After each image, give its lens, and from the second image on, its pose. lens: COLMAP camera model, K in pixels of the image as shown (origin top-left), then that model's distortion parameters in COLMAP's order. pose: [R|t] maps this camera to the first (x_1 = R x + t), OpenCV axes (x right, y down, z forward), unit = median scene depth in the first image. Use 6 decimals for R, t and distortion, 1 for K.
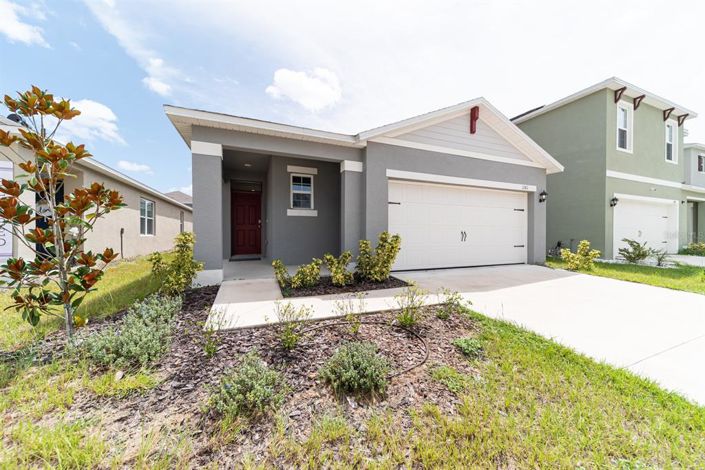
lens RADIAL K [[246.2, 0, 346.3], [0, 246.2, 234.2], [0, 0, 1]] dist [0.011842, 0.000005]
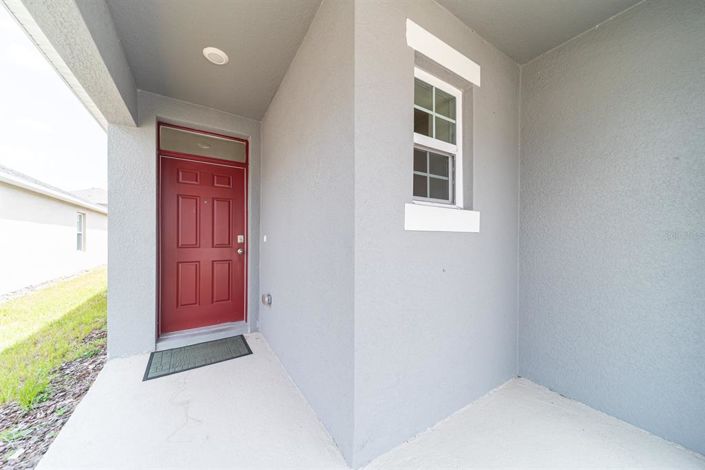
lens RADIAL K [[246.2, 0, 346.3], [0, 246.2, 234.2], [0, 0, 1]] dist [0.011842, 0.000005]
pose [[0.985659, -0.005130, 0.168671, -0.266374], [0.007463, 0.999885, -0.013203, -0.055361], [-0.168584, 0.014272, 0.985584, 0.614488]]
